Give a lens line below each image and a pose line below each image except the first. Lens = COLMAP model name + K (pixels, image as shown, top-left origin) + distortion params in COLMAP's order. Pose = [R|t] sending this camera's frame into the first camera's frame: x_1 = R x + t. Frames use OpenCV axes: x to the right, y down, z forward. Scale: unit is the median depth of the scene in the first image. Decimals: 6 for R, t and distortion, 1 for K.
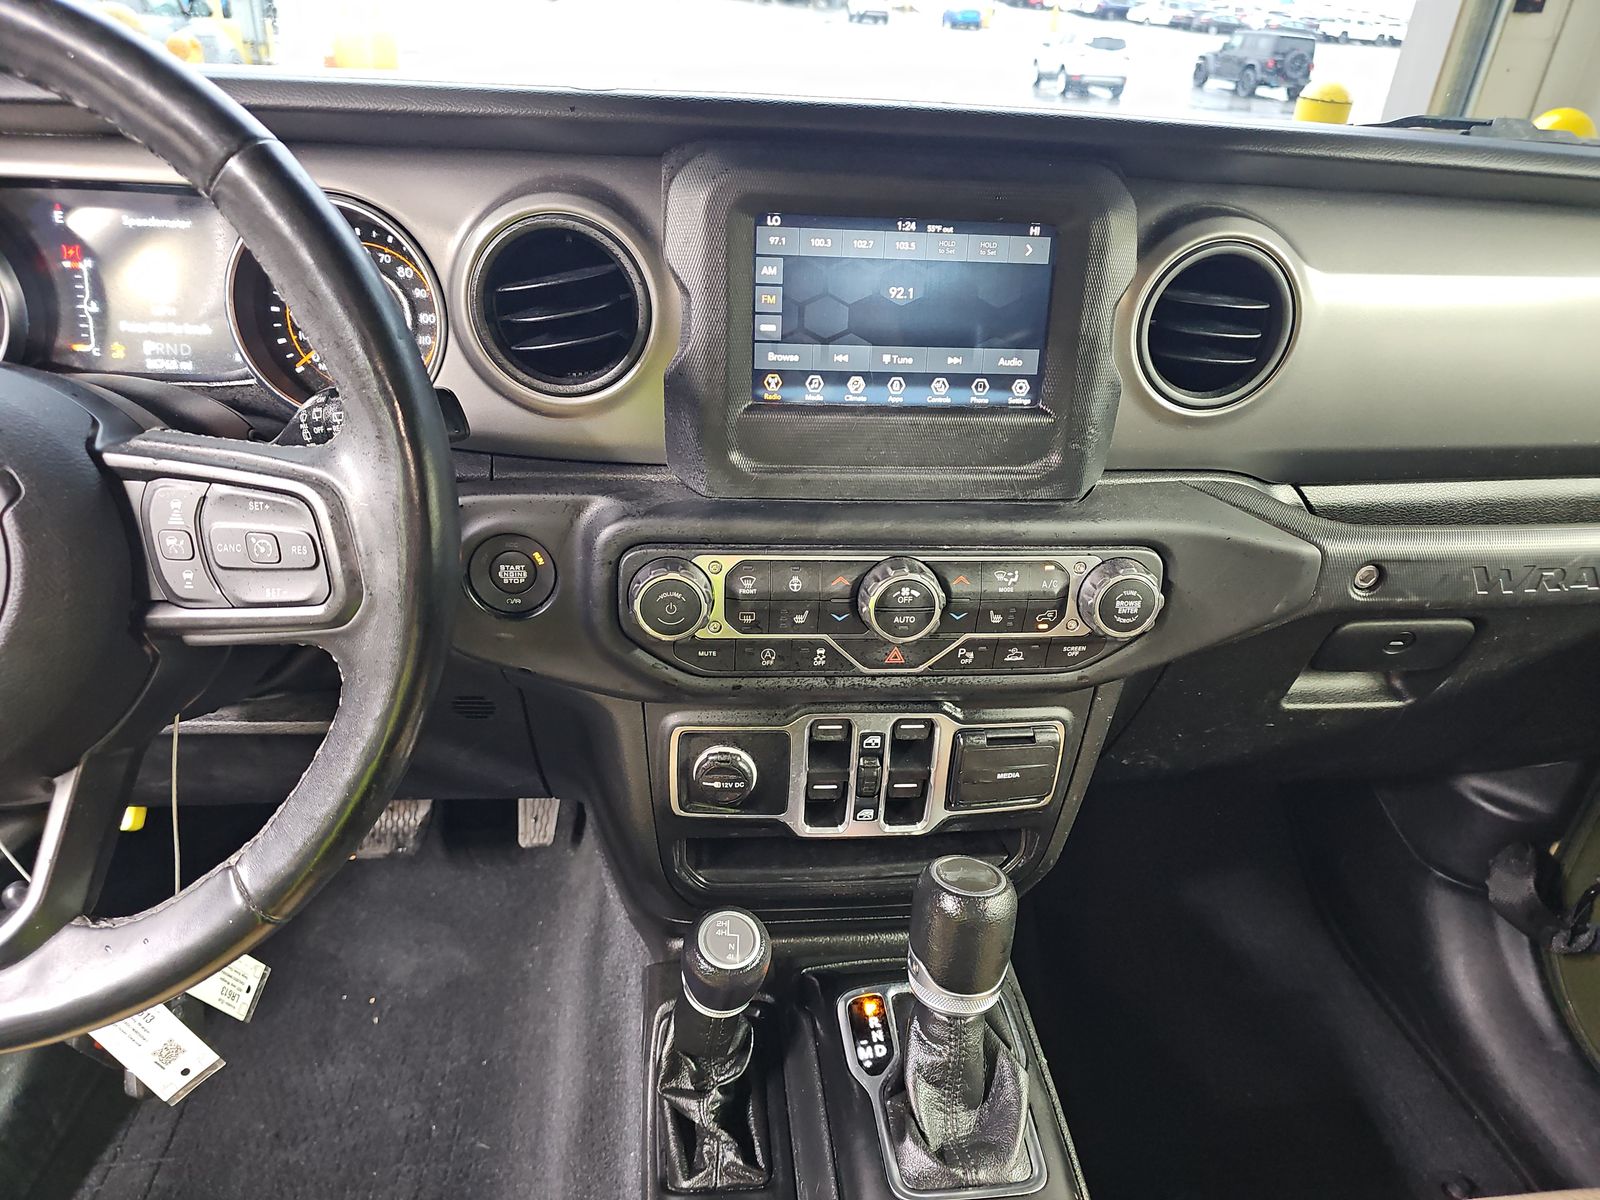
lens RADIAL K [[1039.6, 0, 800.0], [0, 1039.6, 600.0], [0, 0, 1]] dist [0.080994, -0.088744]
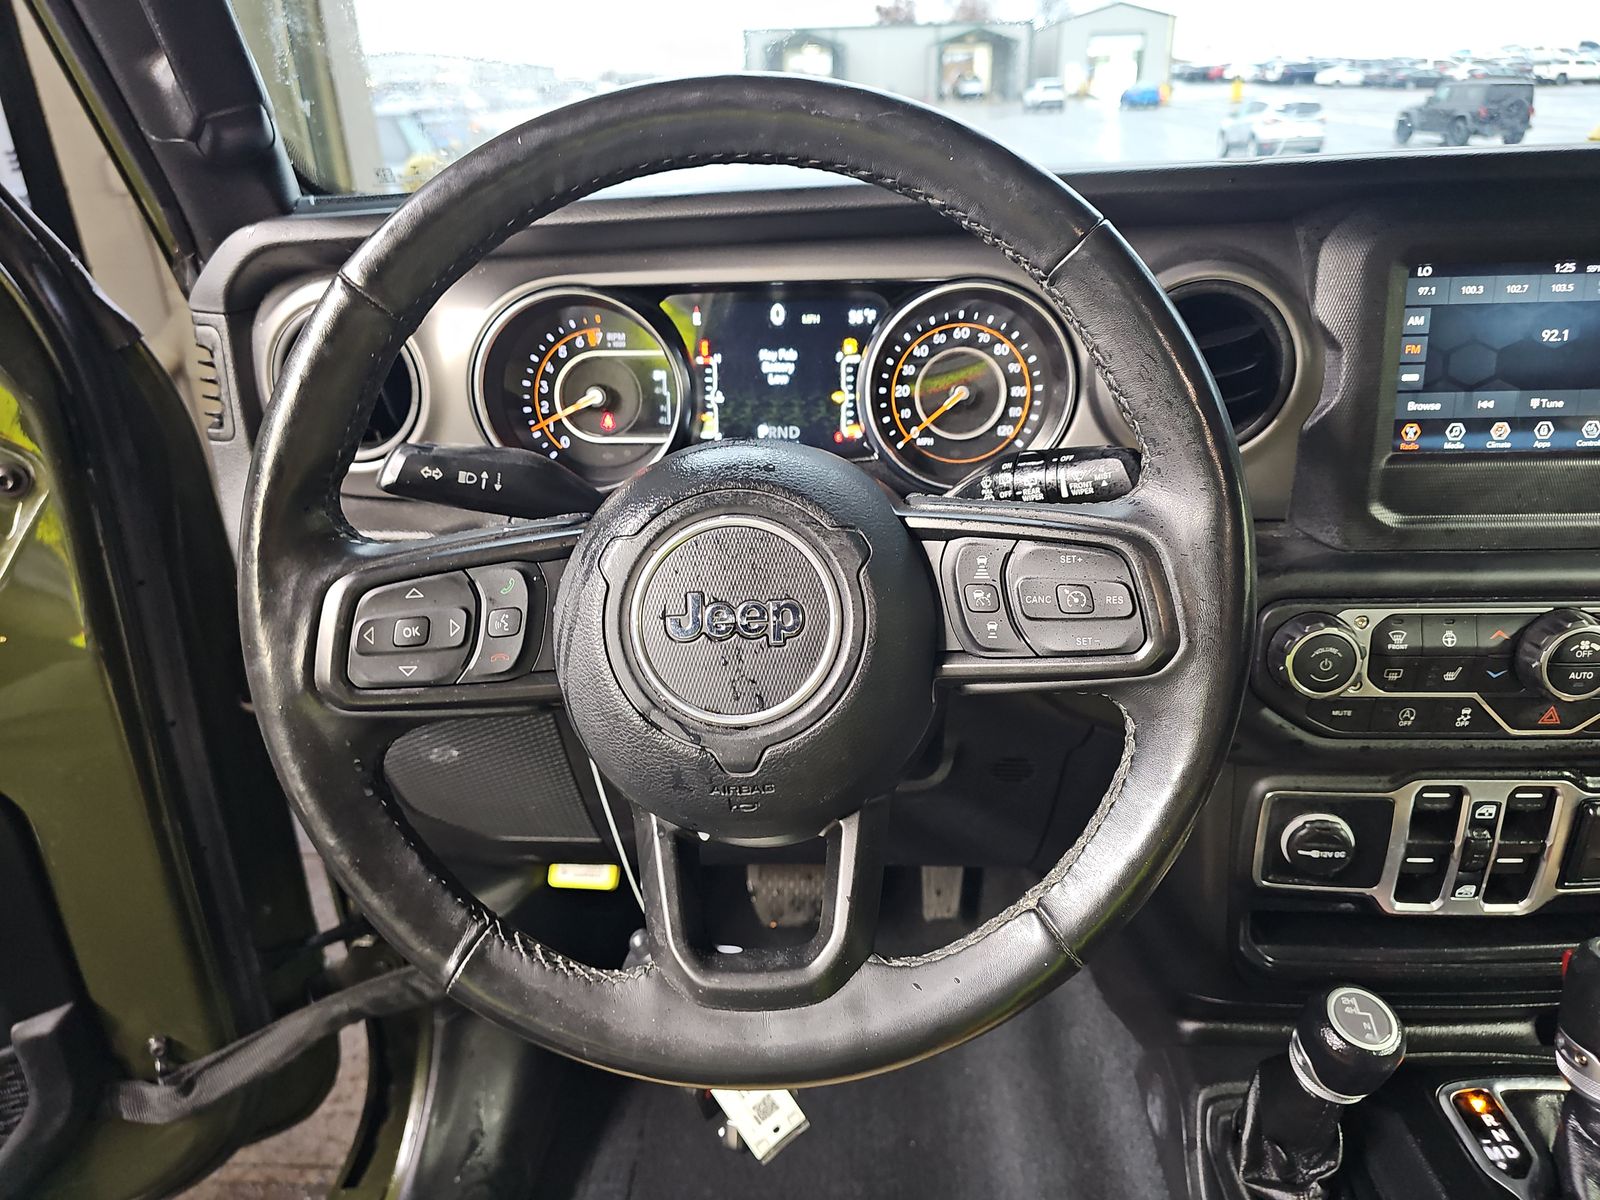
lens RADIAL K [[1055.8, 0, 800.0], [0, 1055.8, 600.0], [0, 0, 1]] dist [0.034055, -0.028859]
pose [[0.986660, -0.017982, -0.161795, -0.407695], [0.004940, 0.996730, -0.080654, 0.023520], [0.162717, 0.078779, 0.983523, -0.055157]]
